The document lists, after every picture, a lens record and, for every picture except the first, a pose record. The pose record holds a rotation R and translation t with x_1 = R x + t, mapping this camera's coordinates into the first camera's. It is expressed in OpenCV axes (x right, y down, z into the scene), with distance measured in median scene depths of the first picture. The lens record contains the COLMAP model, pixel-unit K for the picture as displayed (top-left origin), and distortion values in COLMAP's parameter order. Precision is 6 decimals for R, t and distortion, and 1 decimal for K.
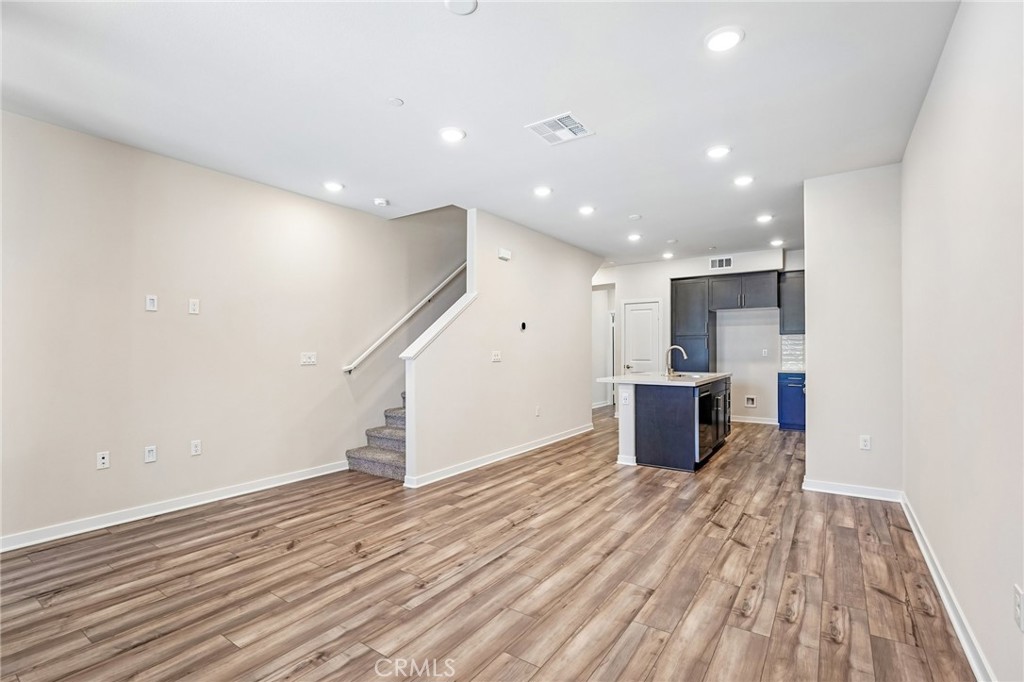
lens RADIAL K [[473.2, 0, 522.3], [0, 473.2, 349.2], [0, 0, 1]] dist [-0.016125, 0.001274]
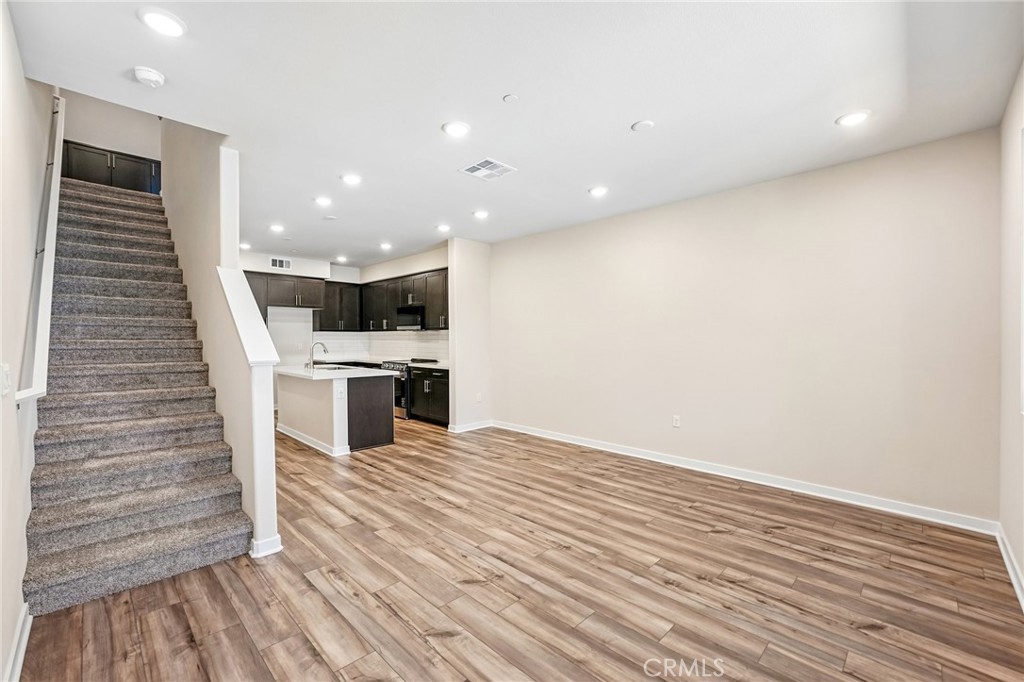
lens RADIAL K [[421.4, 0, 503.1], [0, 421.4, 356.2], [0, 0, 1]] dist [-0.028484, -0.002042]
pose [[0.194443, -0.034743, 0.980298, -0.863153], [-0.006045, 0.999311, 0.036616, -0.018140], [-0.980895, -0.013045, 0.194099, 0.643448]]
